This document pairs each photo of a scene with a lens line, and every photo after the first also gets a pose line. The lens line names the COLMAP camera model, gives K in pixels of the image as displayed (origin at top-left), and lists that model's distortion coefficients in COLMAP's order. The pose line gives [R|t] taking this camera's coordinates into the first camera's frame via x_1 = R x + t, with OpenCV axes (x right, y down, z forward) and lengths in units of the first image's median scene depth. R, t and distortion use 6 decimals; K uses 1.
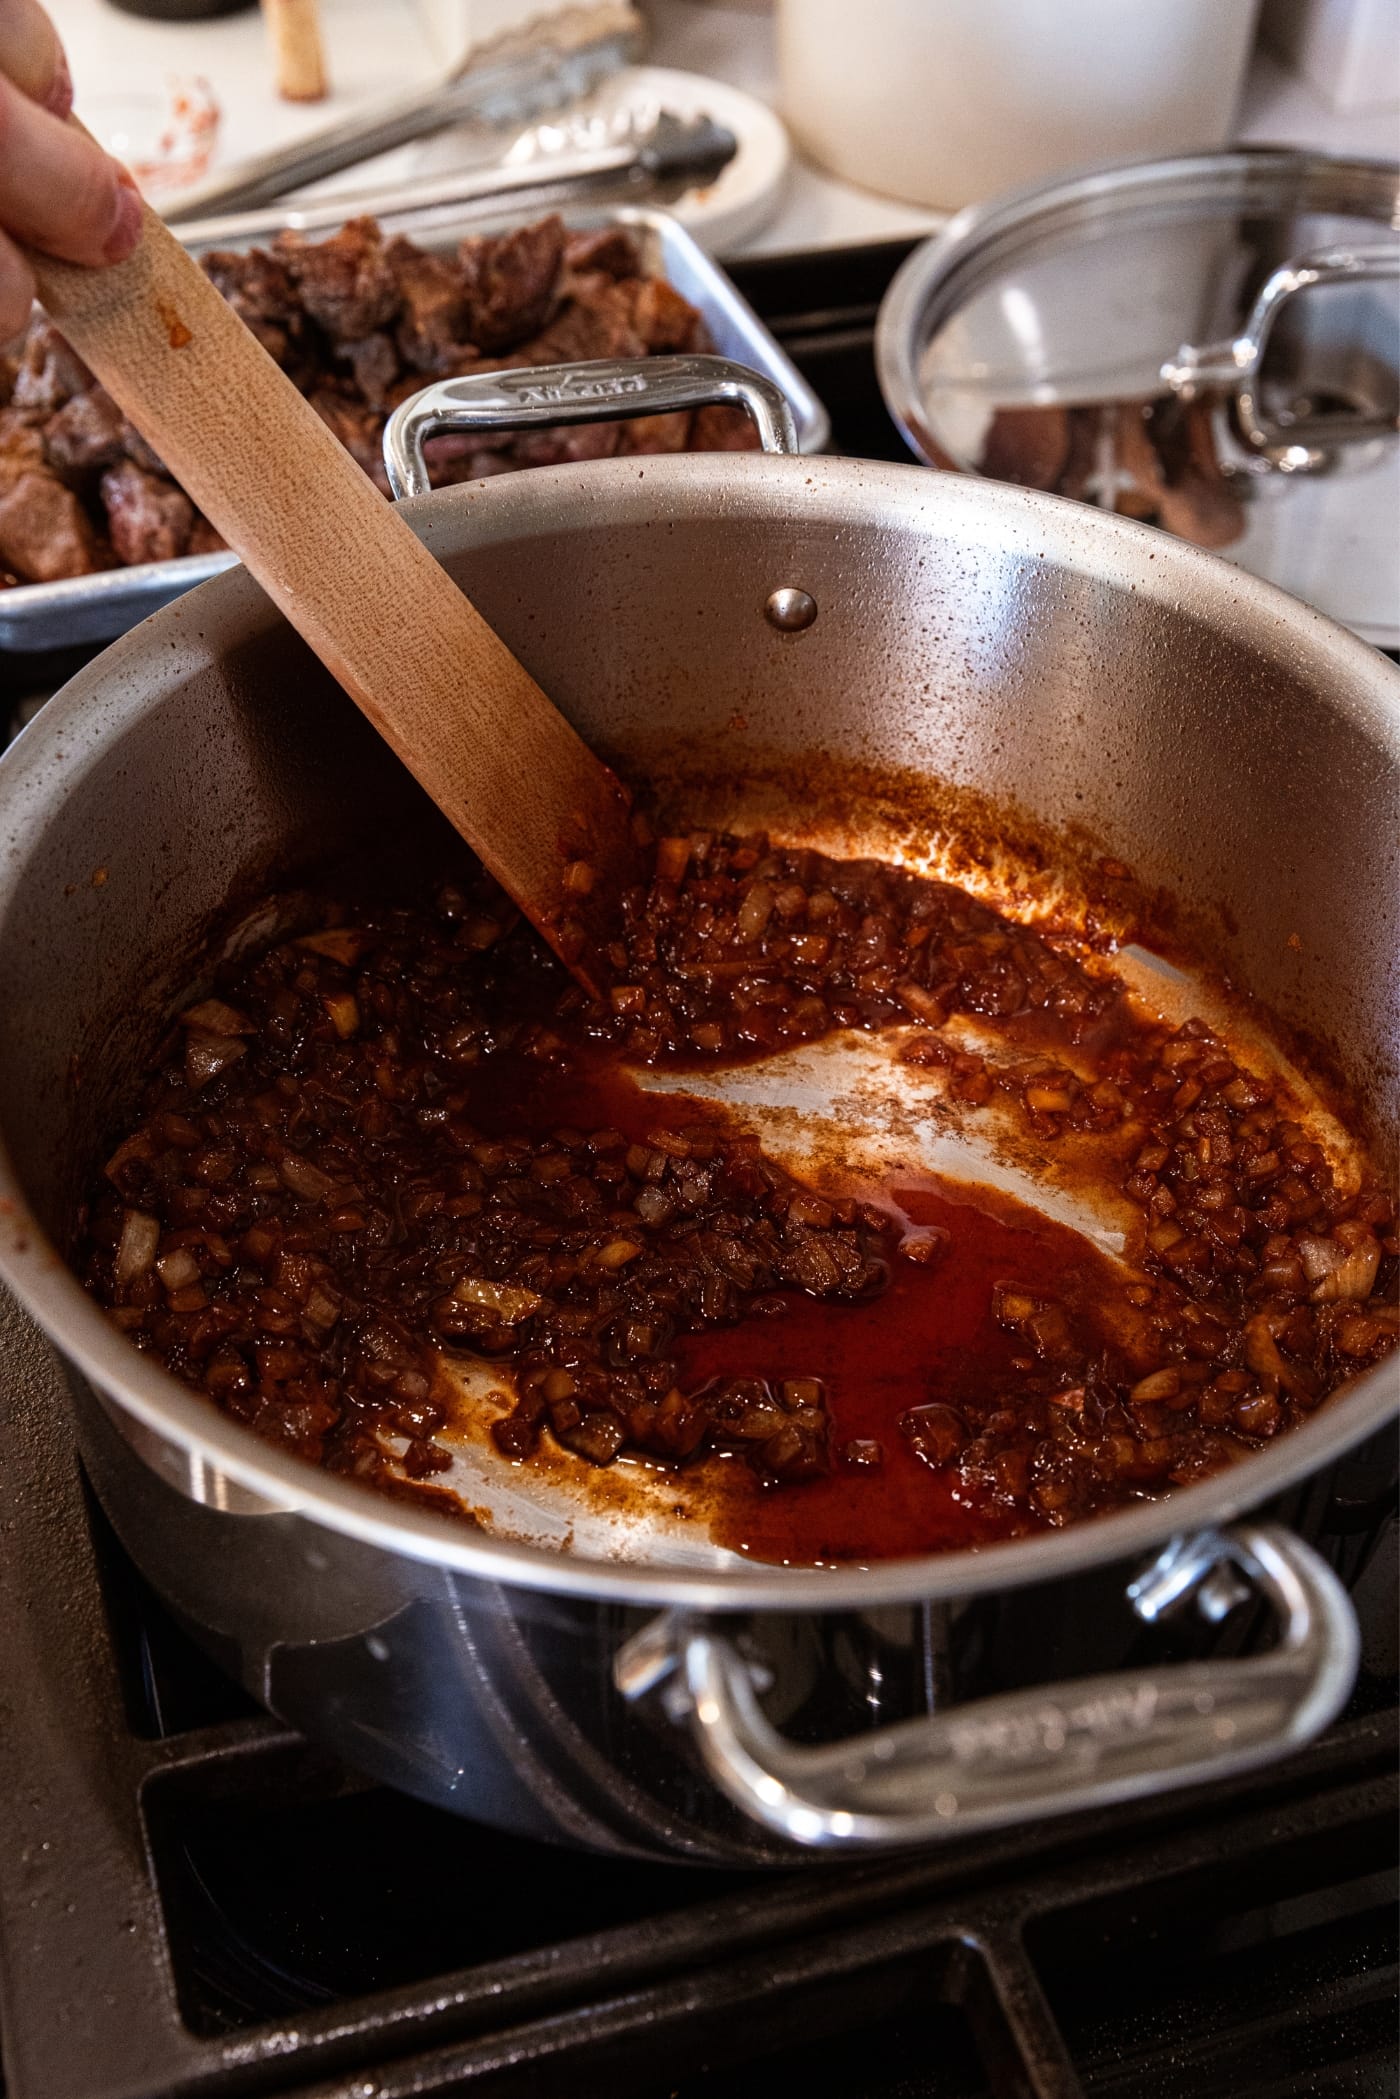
lens RADIAL K [[2526.9, 0, 708.3], [0, 2526.9, 1103.1], [0, 0, 1]] dist [0.010569, 0.008113]
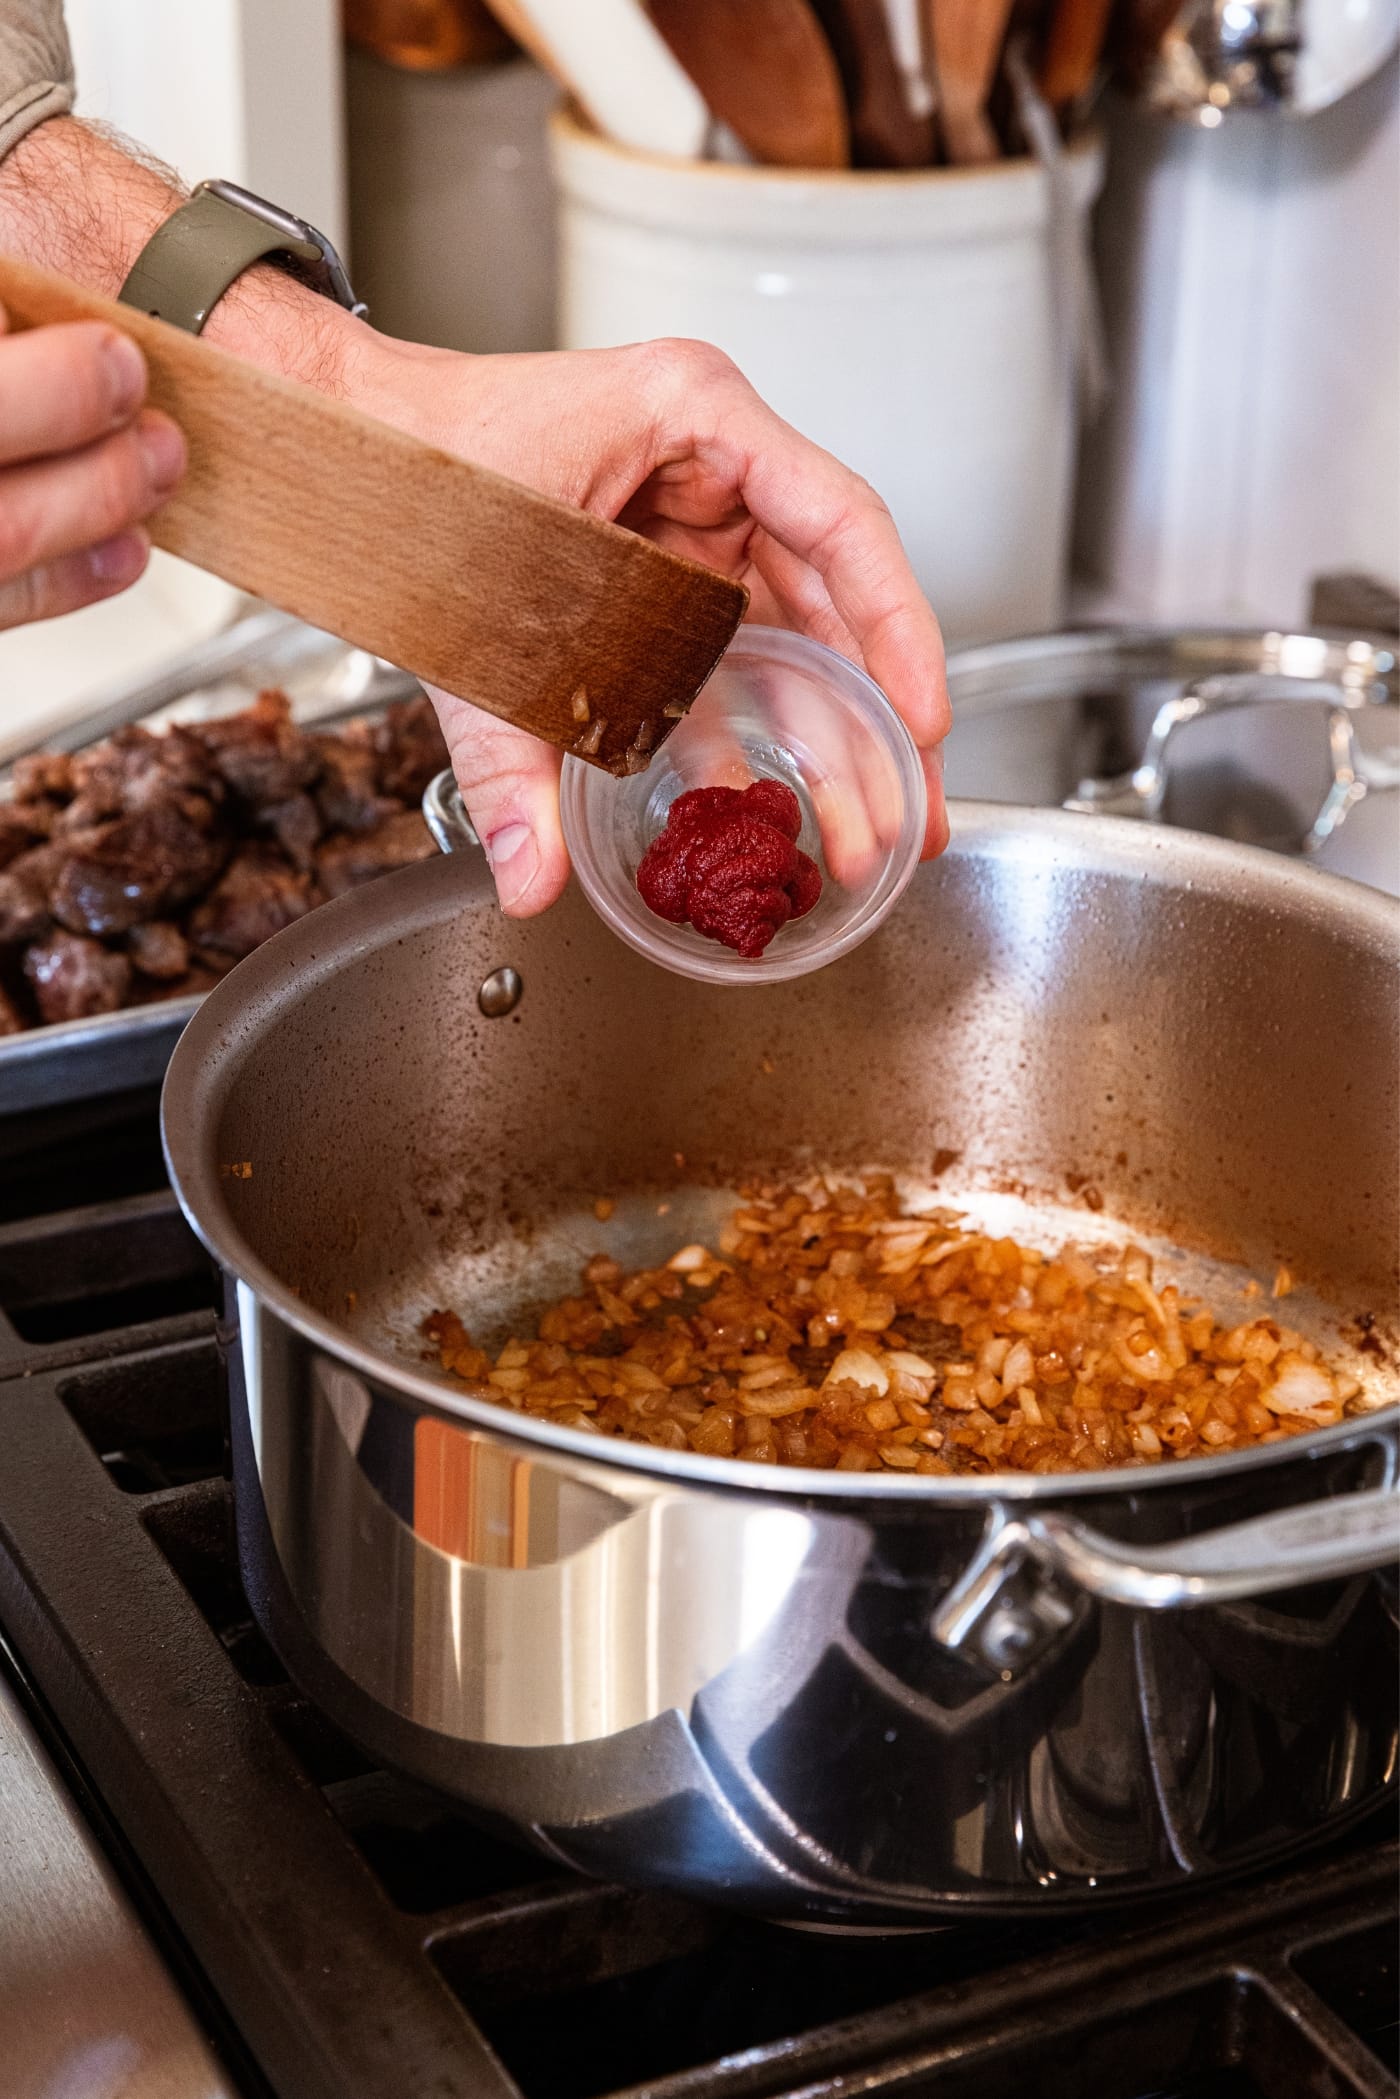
lens RADIAL K [[3714.3, 0, 700.0], [0, 3714.3, 1049.5], [0, 0, 1]] dist [0.004786, -0.000304]
pose [[0.987537, -0.075440, 0.138131, -0.232006], [0.115781, 0.942705, -0.312894, 0.323440], [-0.106612, 0.324987, 0.939690, -0.424024]]
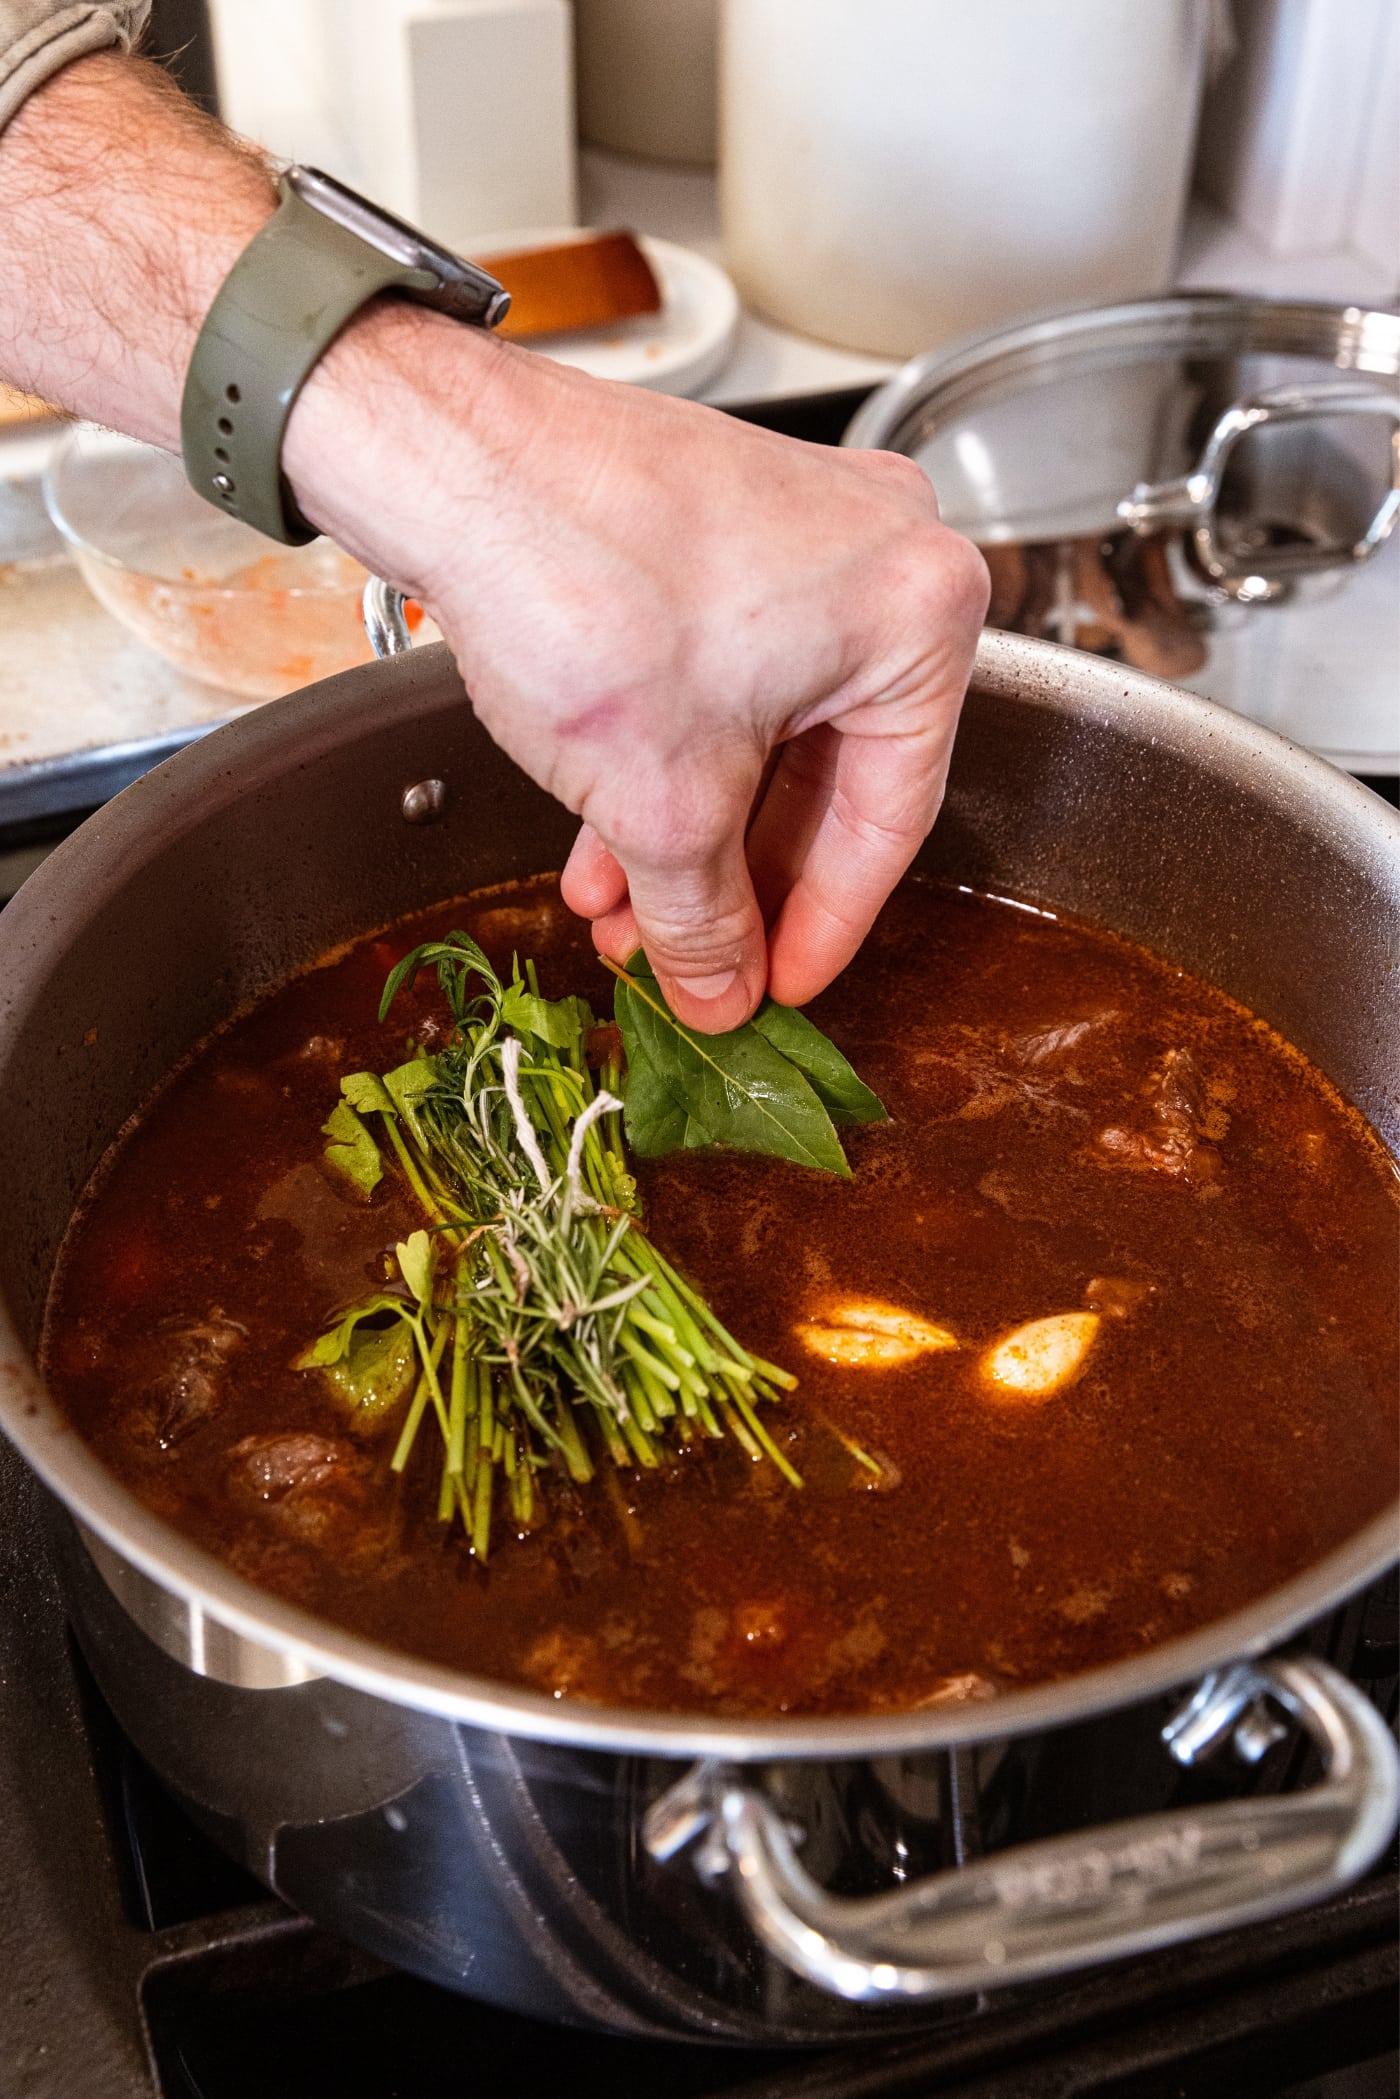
lens RADIAL K [[2655.5, 0, 681.6], [0, 2655.5, 921.4], [0, 0, 1]] dist [-0.004159, 0.030412]
pose [[0.999575, -0.027038, 0.010930, -0.015640], [0.028208, 0.991506, -0.126962, 0.004334], [-0.007405, 0.127217, 0.991847, -0.039863]]
